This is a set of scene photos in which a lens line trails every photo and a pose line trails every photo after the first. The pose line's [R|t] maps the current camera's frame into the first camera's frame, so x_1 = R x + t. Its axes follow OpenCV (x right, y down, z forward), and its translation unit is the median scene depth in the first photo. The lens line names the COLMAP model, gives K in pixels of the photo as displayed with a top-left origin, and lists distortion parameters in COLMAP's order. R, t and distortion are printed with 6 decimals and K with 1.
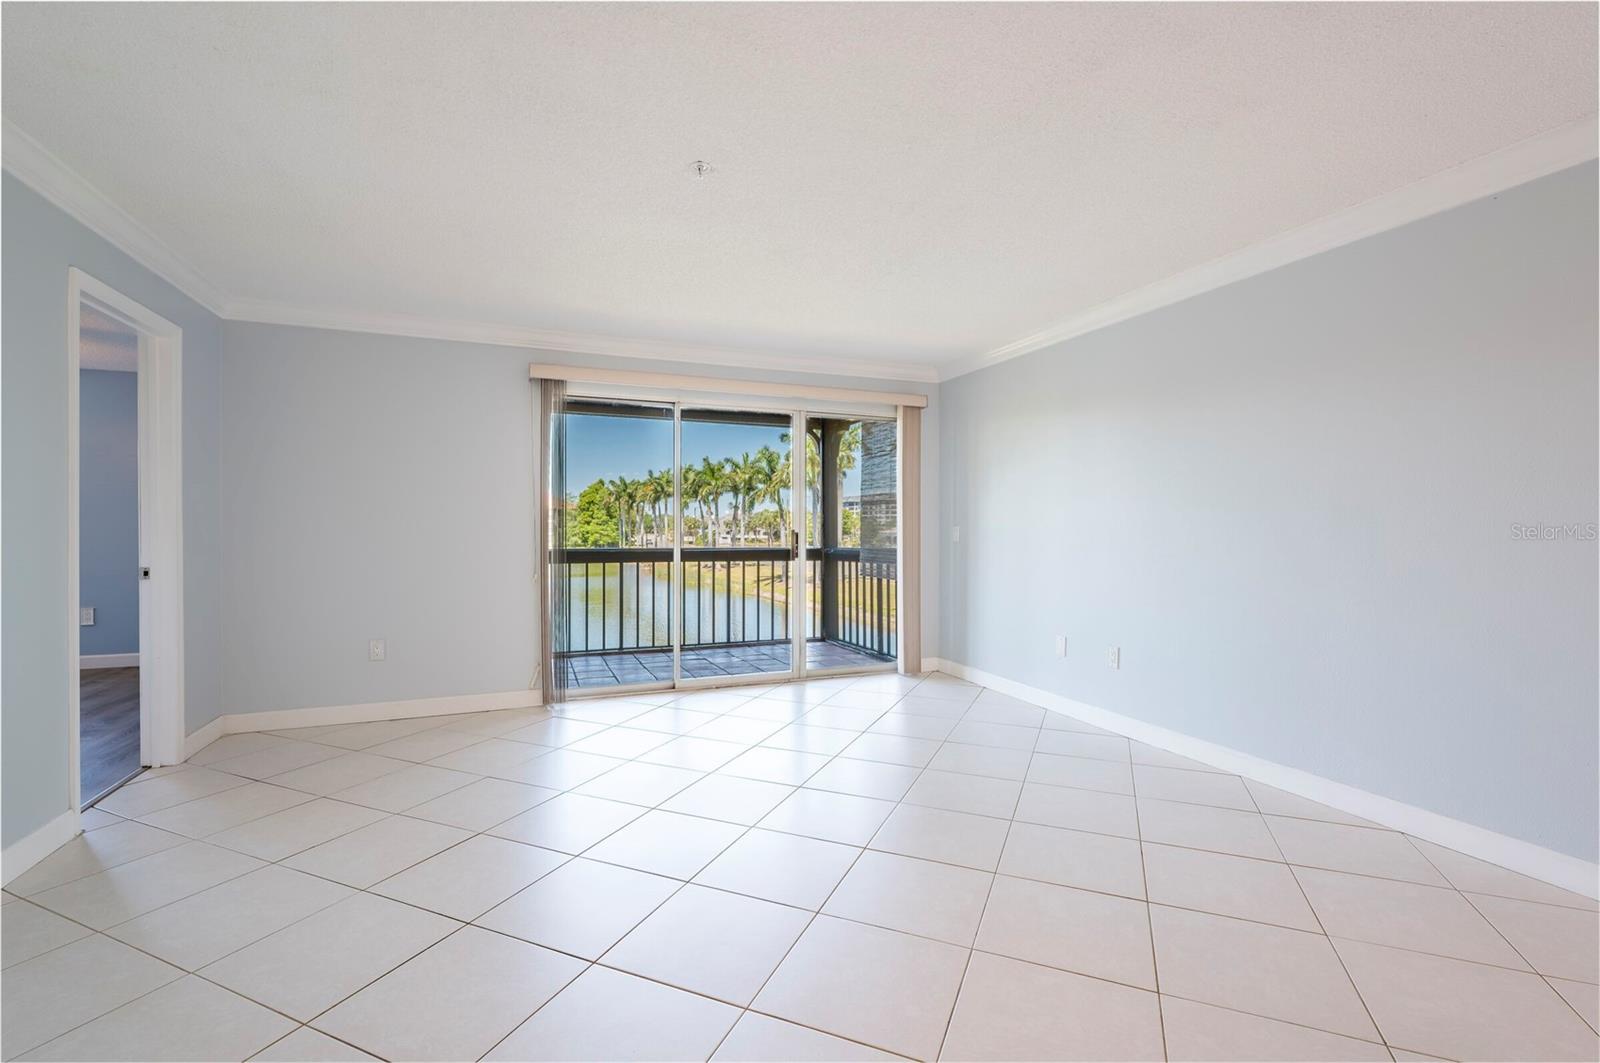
lens RADIAL K [[701.0, 0, 800.0], [0, 701.0, 531.5], [0, 0, 1]] dist [0.000988, -0.000474]
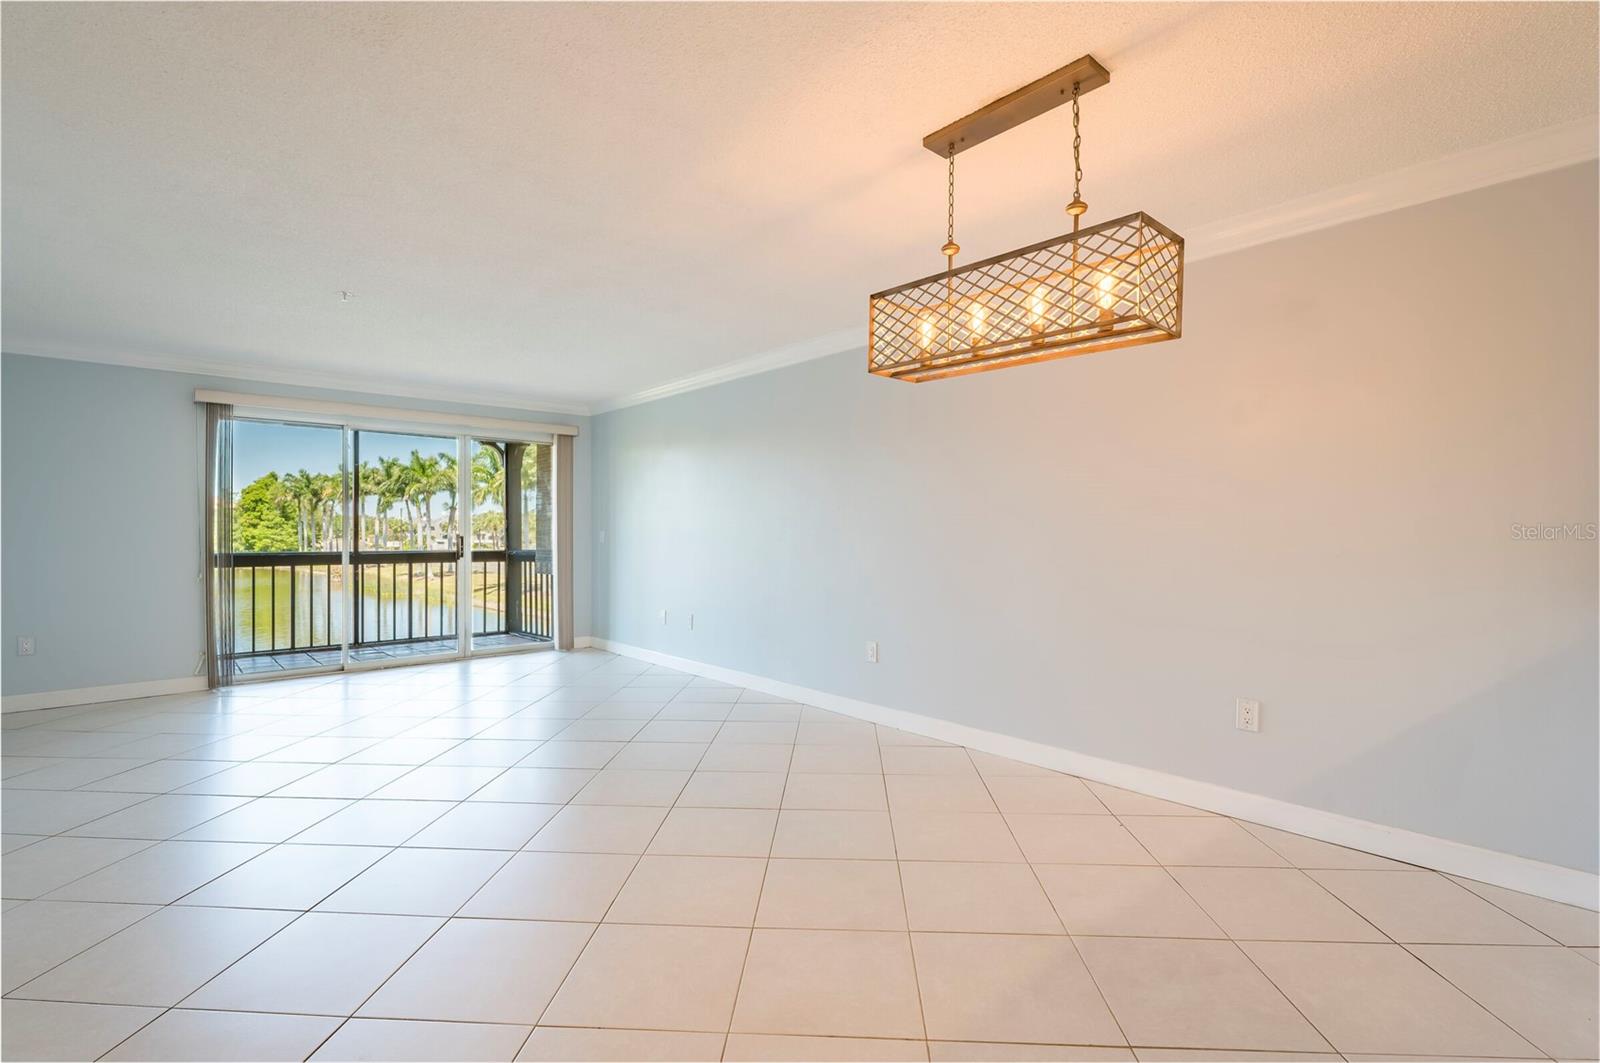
lens RADIAL K [[731.0, 0, 803.8], [0, 731.0, 531.3], [0, 0, 1]] dist [-0.000483, -0.005201]
pose [[0.938625, -0.001845, 0.344936, 0.075009], [0.003476, 0.999986, -0.004110, -0.000096], [-0.344923, 0.005057, 0.938617, -0.251617]]
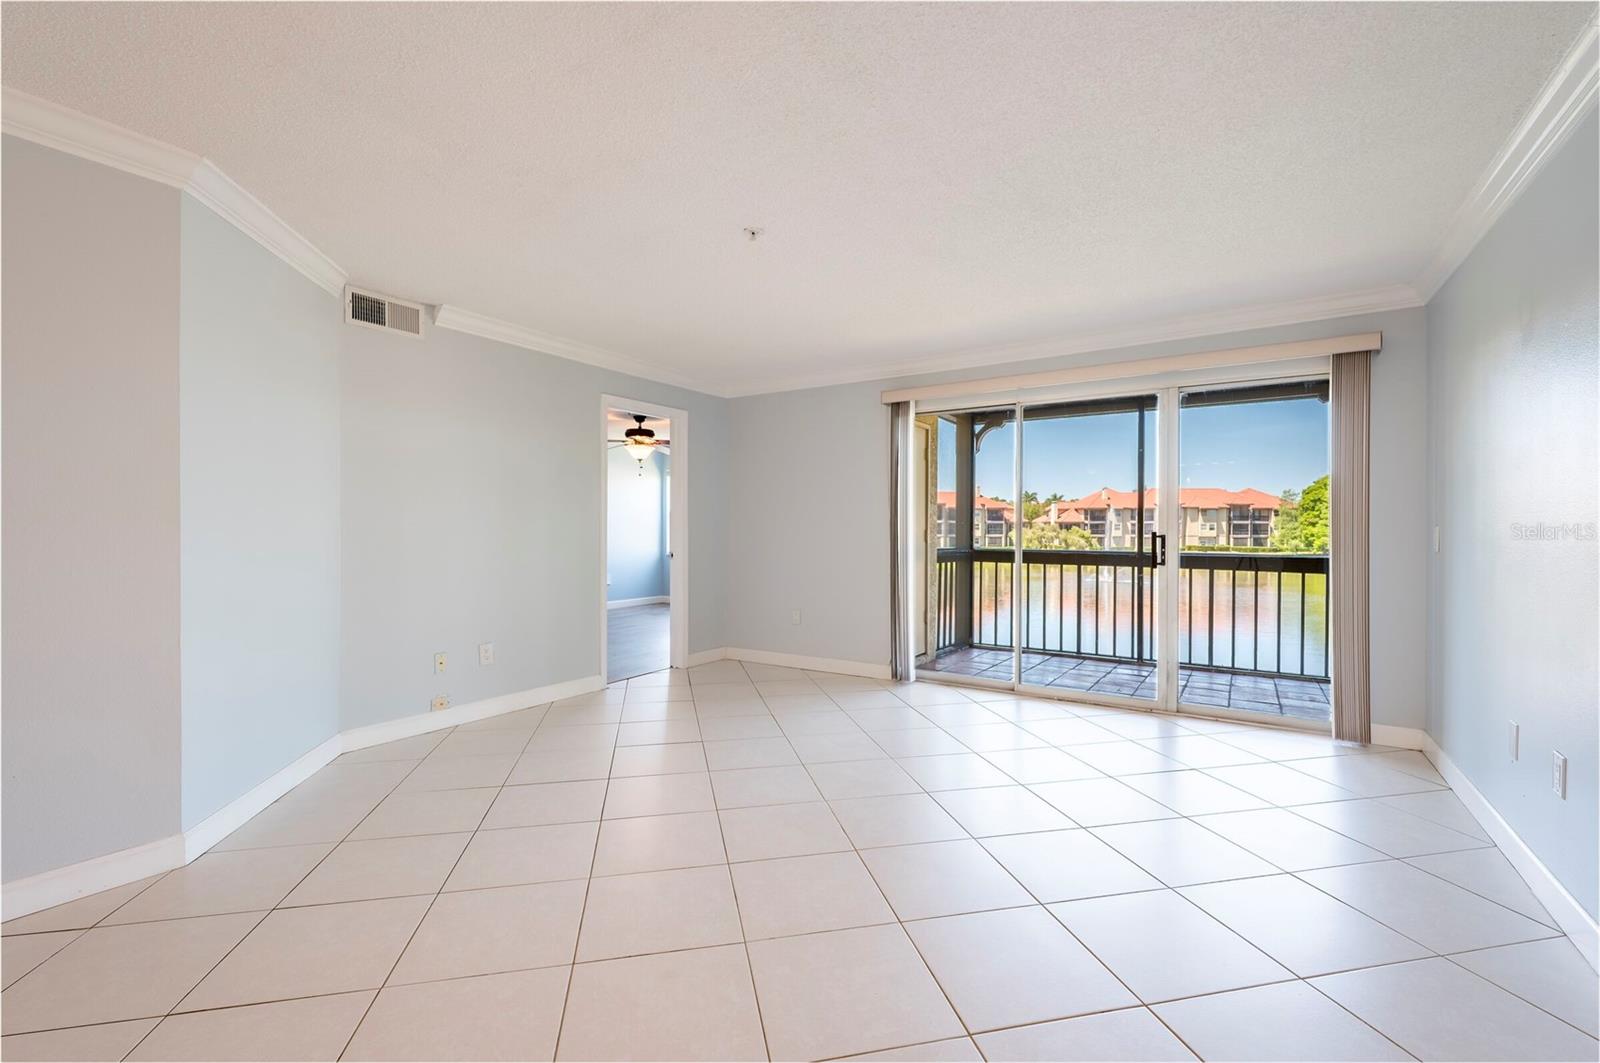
lens RADIAL K [[681.4, 0, 800.0], [0, 681.4, 531.5], [0, 0, 1]] dist [0.000707, 0.000175]
pose [[0.576781, 0.001956, -0.816896, 0.270439], [-0.004336, 0.999990, -0.000667, 0.000144], [0.816887, 0.003927, 0.576784, 0.119416]]
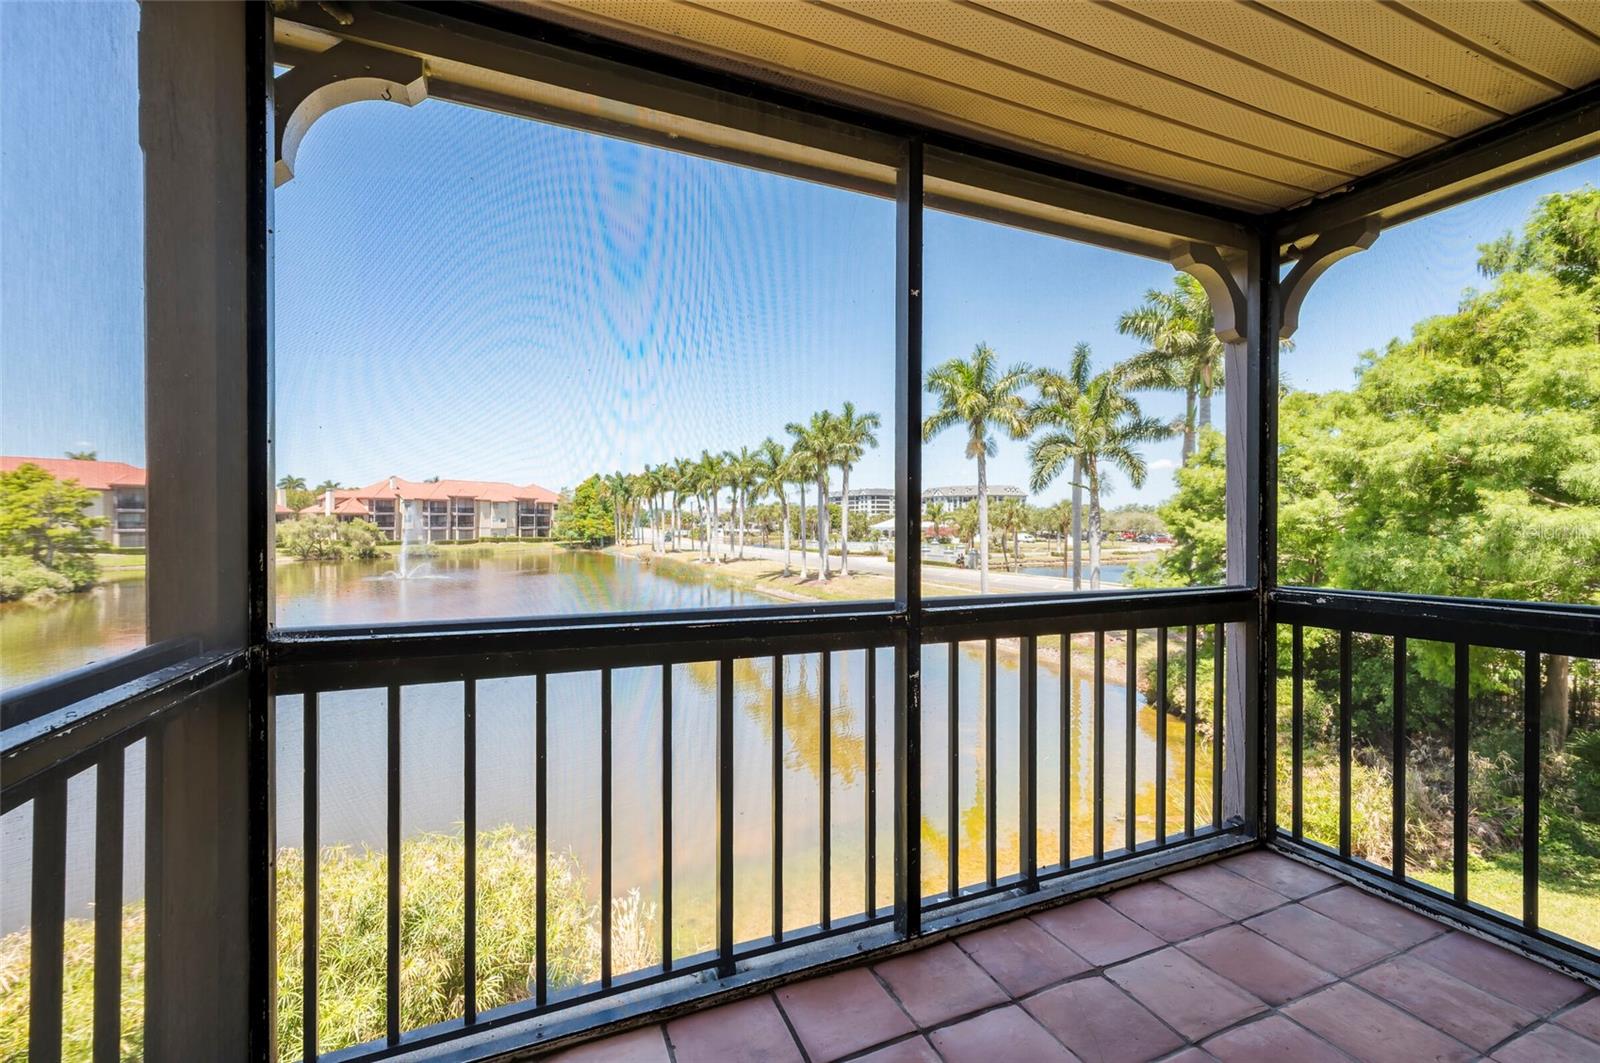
lens RADIAL K [[660.6, 0, 800.0], [0, 660.6, 531.5], [0, 0, 1]] dist [0.007437, -0.000509]
pose [[0.999743, -0.000701, 0.022645, -0.212530], [0.000483, 0.999953, 0.009649, -0.009690], [-0.022651, -0.009635, 0.999697, 0.663474]]
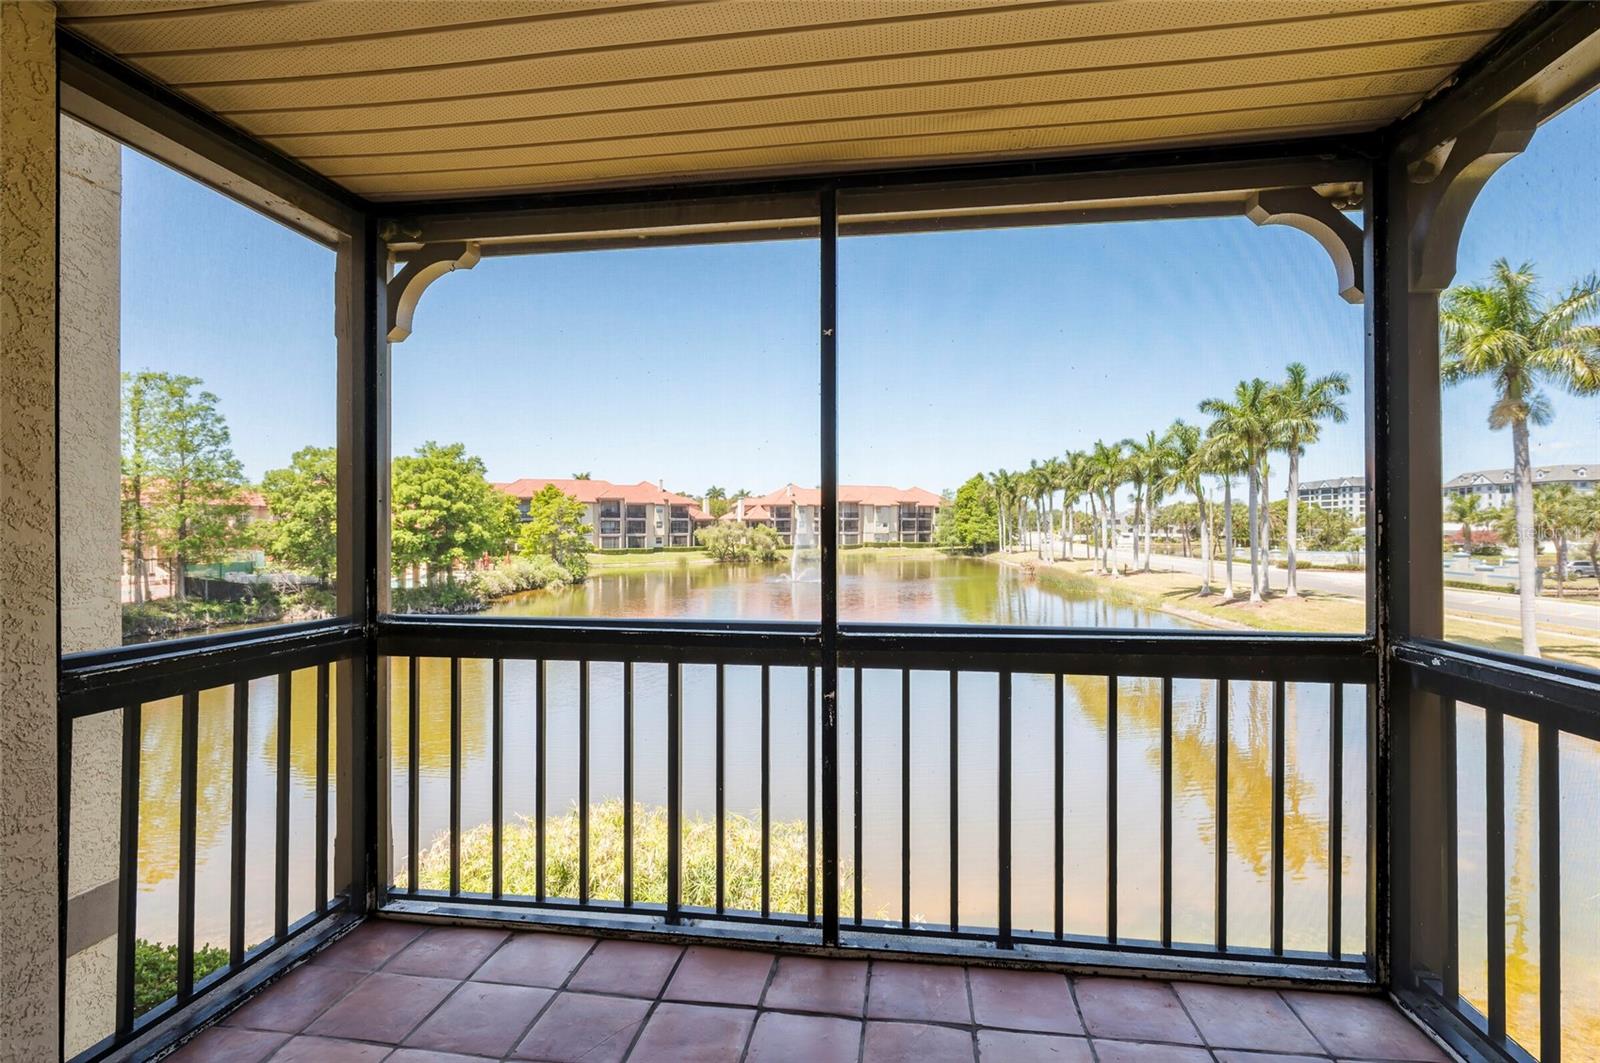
lens RADIAL K [[744.8, 0, 806.5], [0, 744.8, 530.3], [0, 0, 1]] dist [0.000483, -0.000498]
pose [[0.870331, -0.003361, -0.492457, -0.016810], [0.004235, 0.999991, 0.000660, -0.019031], [0.492450, -0.002660, 0.870337, 0.649705]]
